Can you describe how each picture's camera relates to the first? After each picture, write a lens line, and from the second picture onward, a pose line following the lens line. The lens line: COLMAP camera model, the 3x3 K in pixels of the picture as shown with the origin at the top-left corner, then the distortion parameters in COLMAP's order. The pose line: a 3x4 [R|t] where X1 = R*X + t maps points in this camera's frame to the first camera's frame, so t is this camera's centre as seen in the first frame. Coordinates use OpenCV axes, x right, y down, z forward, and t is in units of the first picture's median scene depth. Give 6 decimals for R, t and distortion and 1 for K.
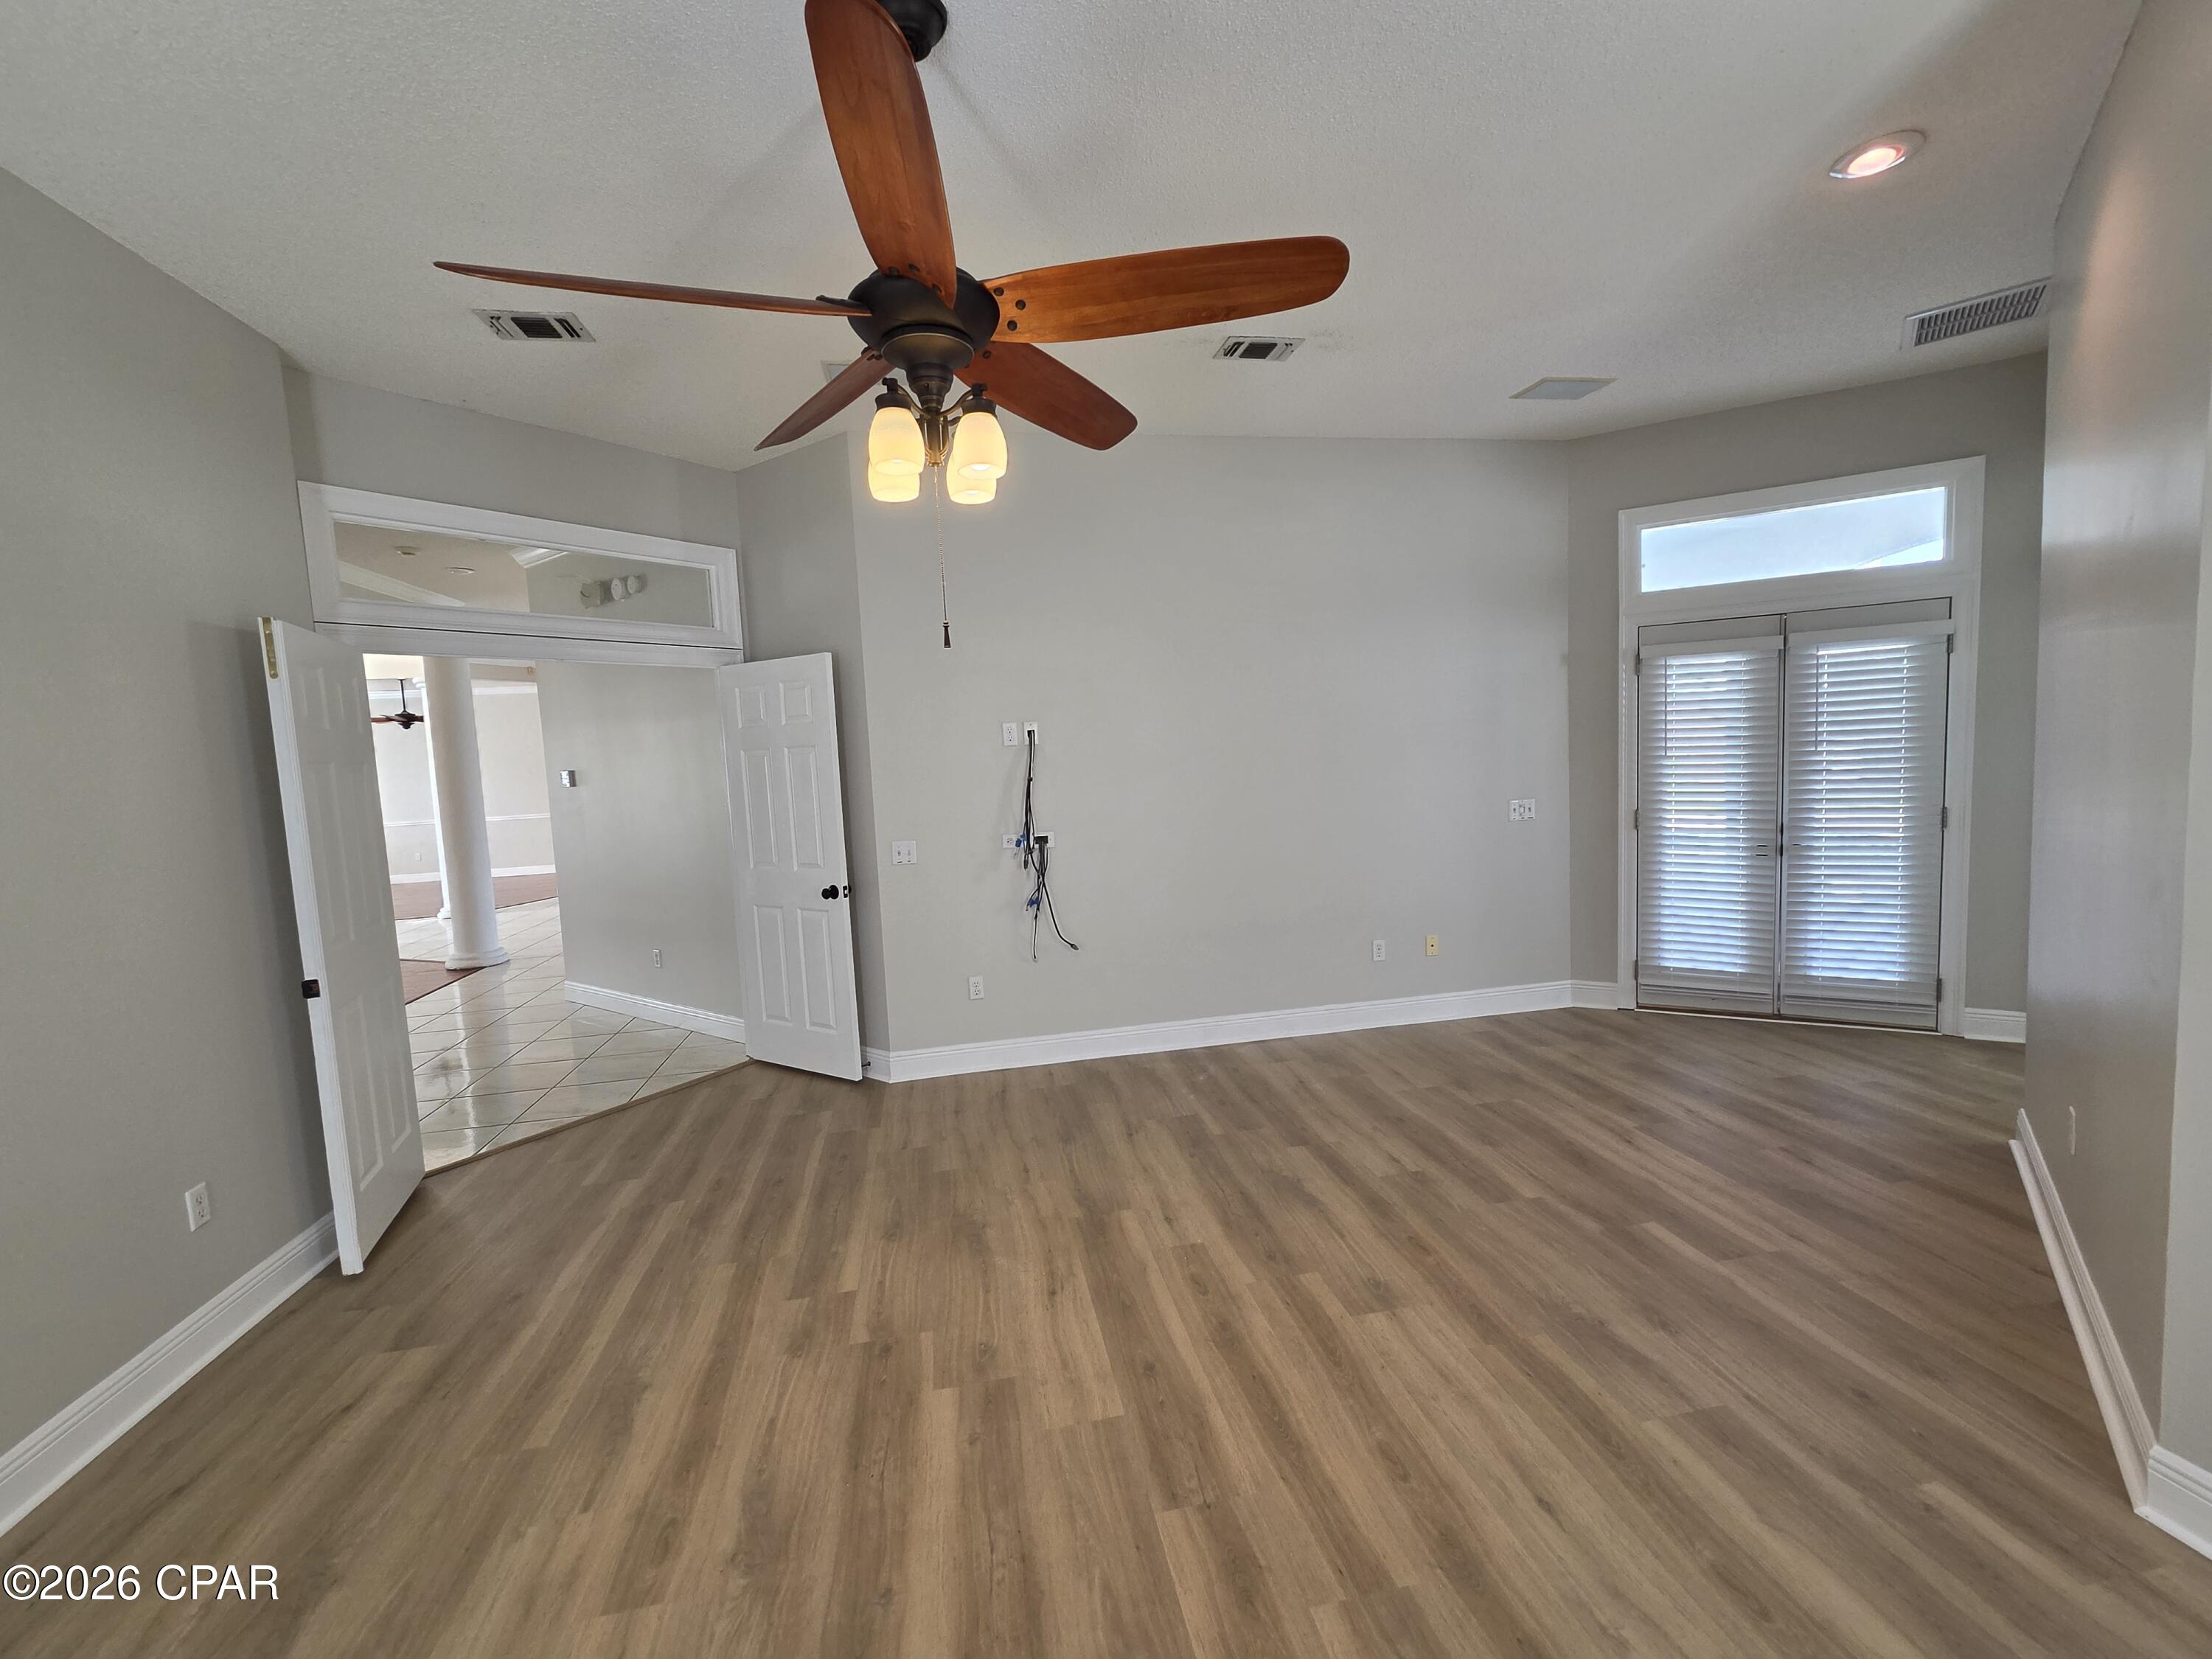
lens RADIAL K [[934.2, 0, 1106.0], [0, 934.2, 829.5], [0, 0, 1]] dist [-0.002183, -0.000110]
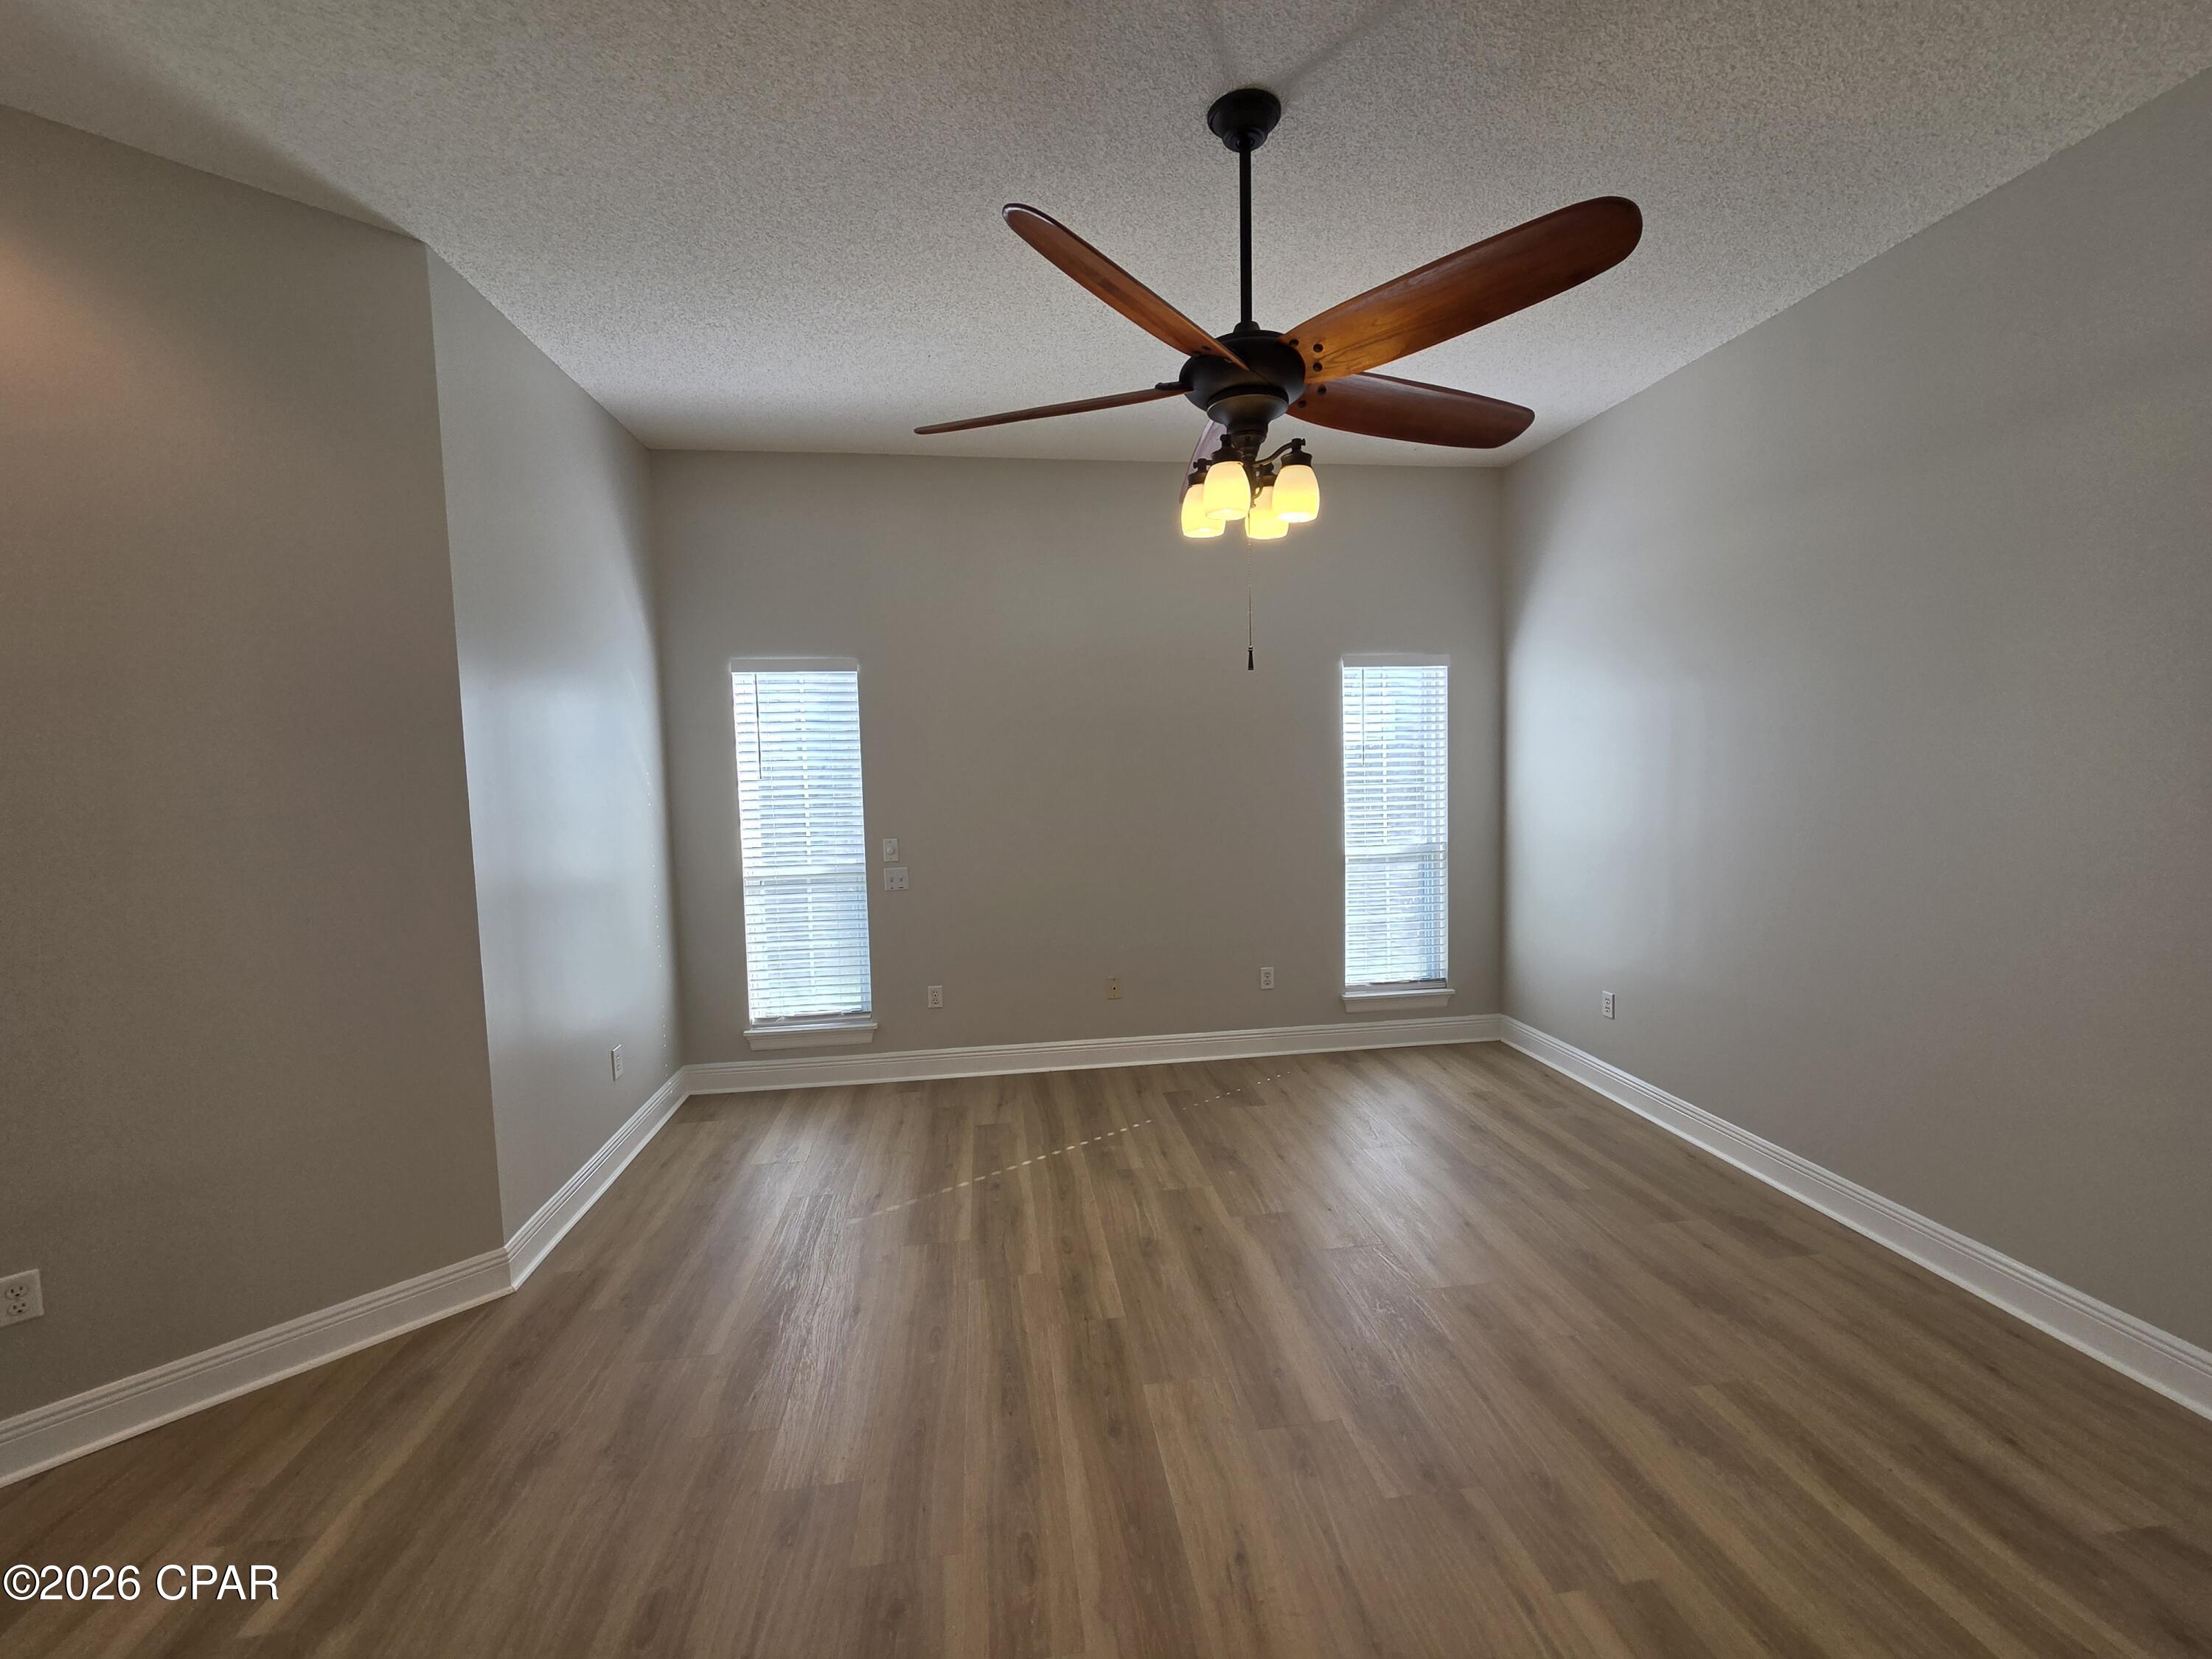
lens RADIAL K [[906.0, 0, 1106.0], [0, 906.0, 829.5], [0, 0, 1]] dist [-0.004544, 0.004930]
pose [[-0.995938, 0.068980, 0.057866, -0.036625], [0.077309, 0.984586, 0.156889, -0.151363], [-0.046152, 0.160725, -0.985920, 1.682538]]
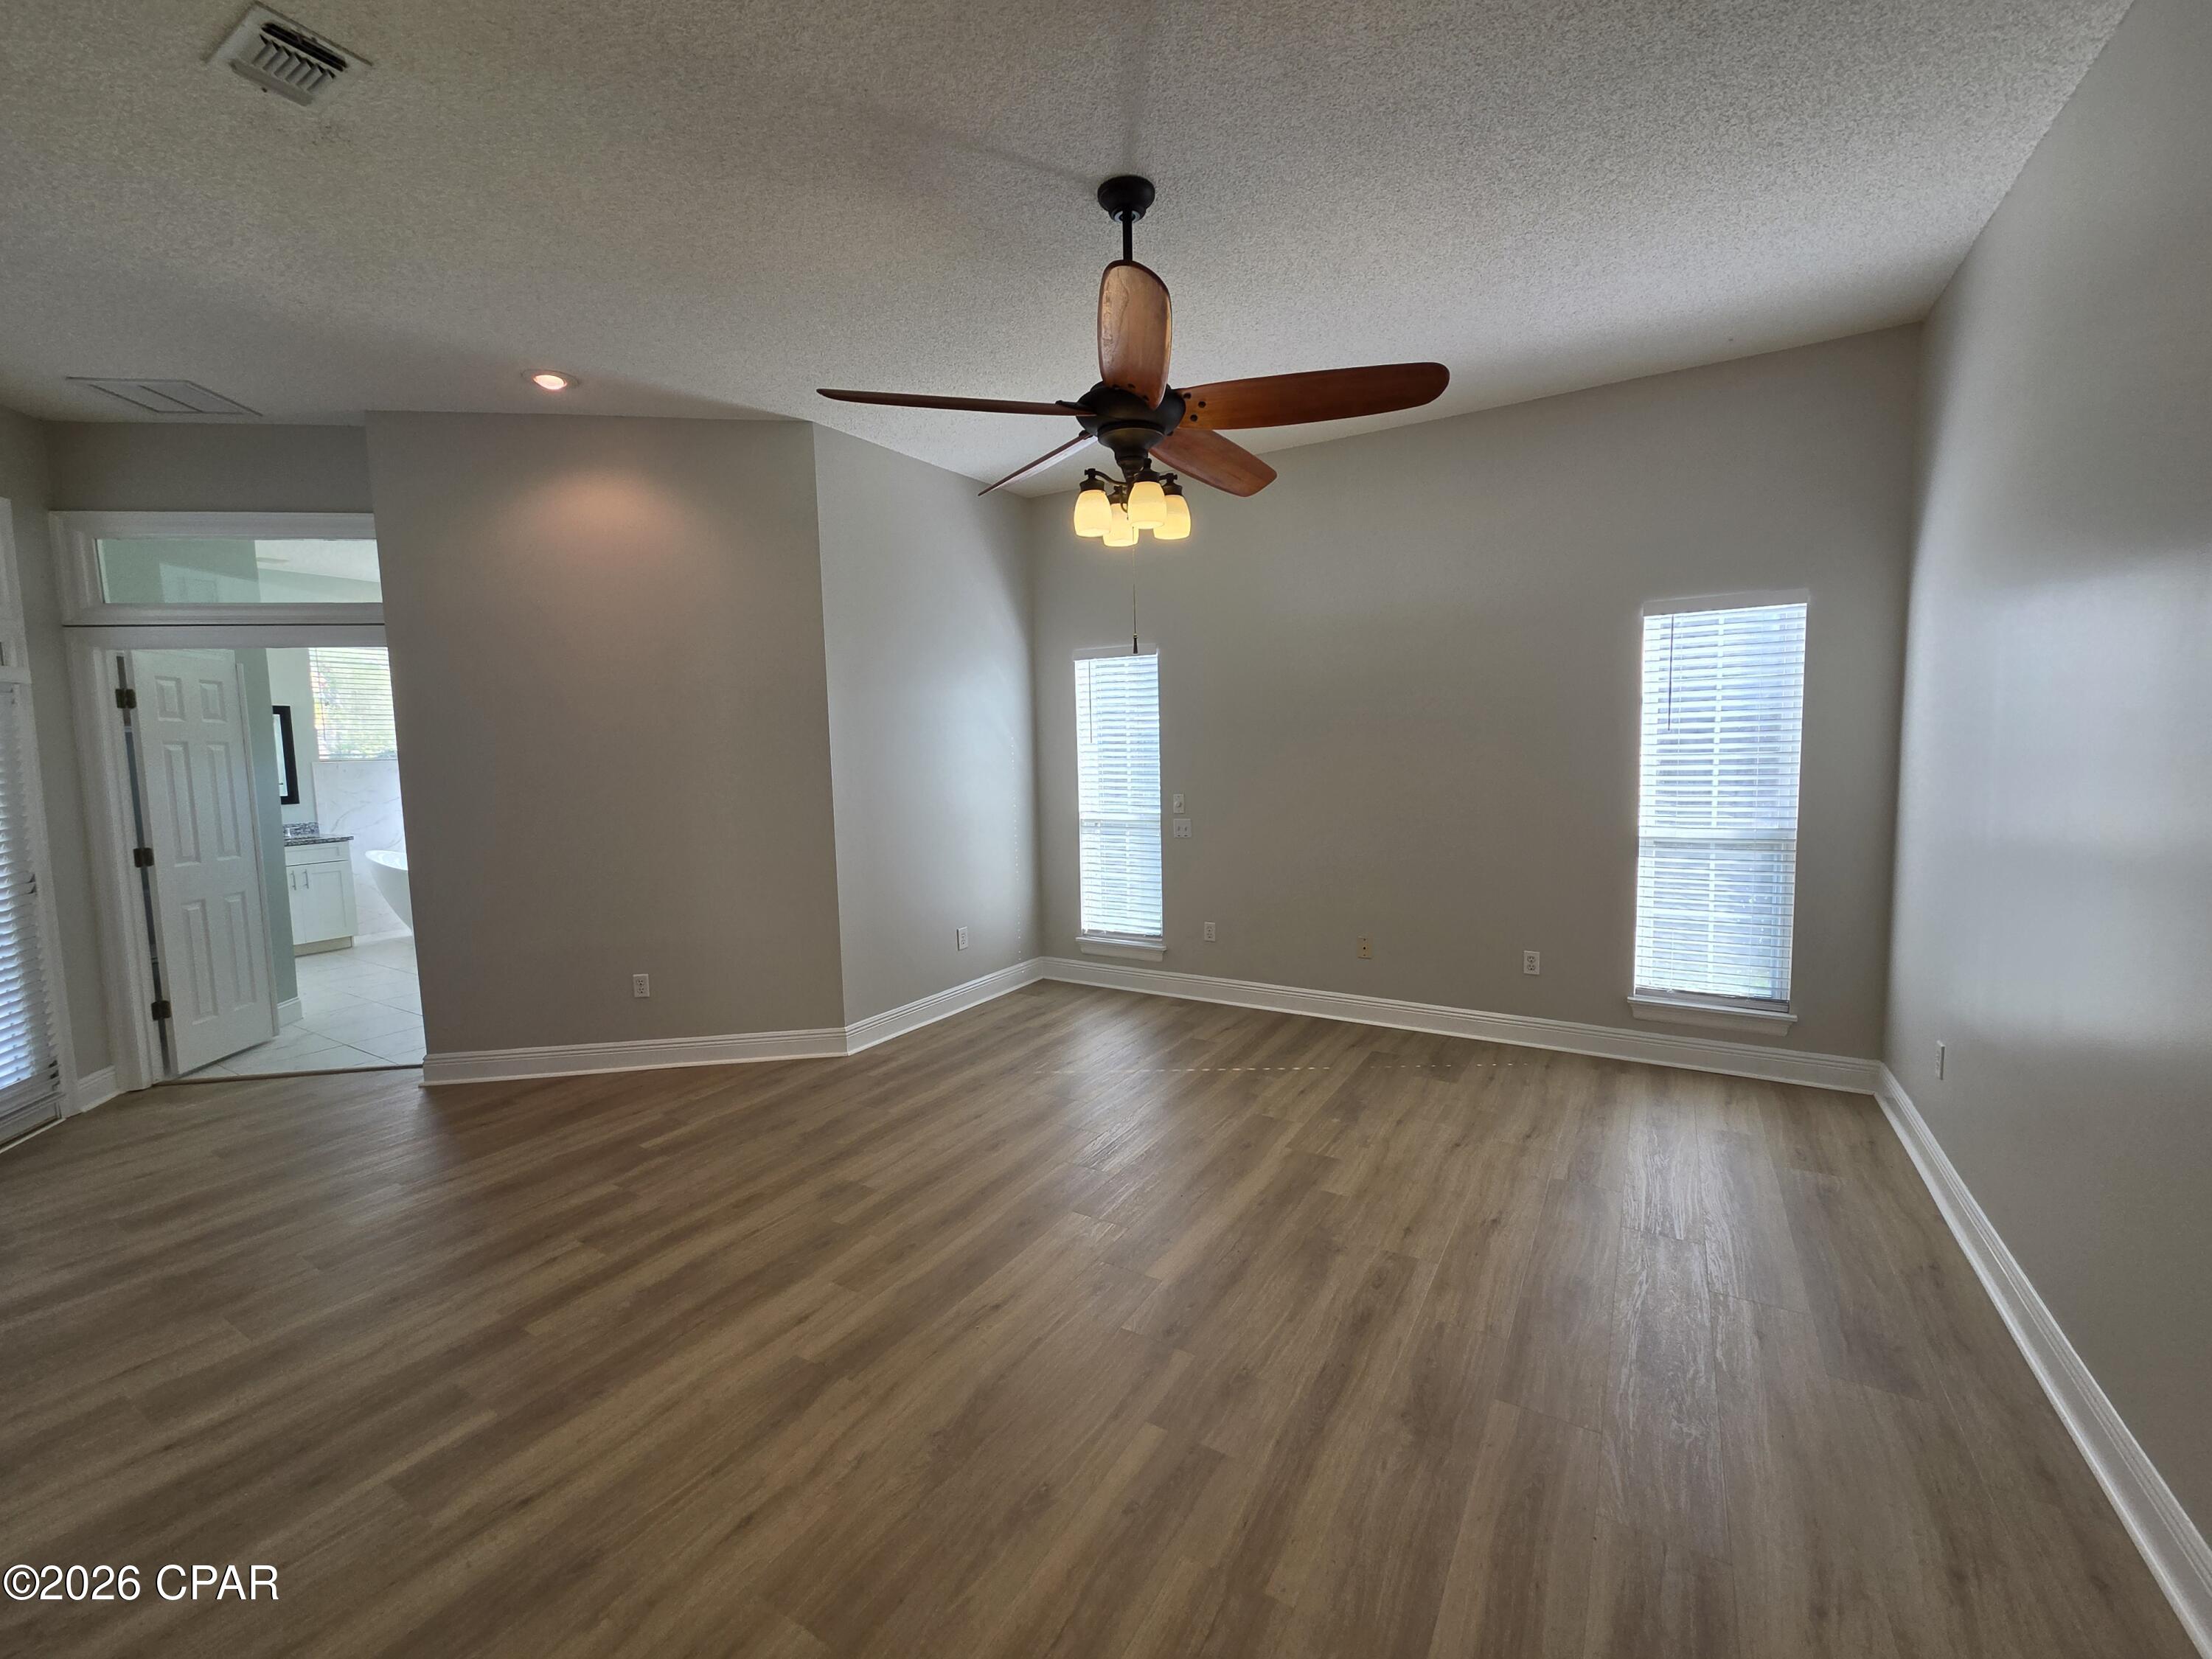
lens RADIAL K [[906.0, 0, 1106.0], [0, 906.0, 829.5], [0, 0, 1]] dist [-0.004544, 0.004930]
pose [[-0.744416, 0.001788, 0.667714, -0.812482], [0.117569, 0.984724, 0.128437, -0.095983], [-0.657284, 0.174113, -0.733254, 1.625519]]
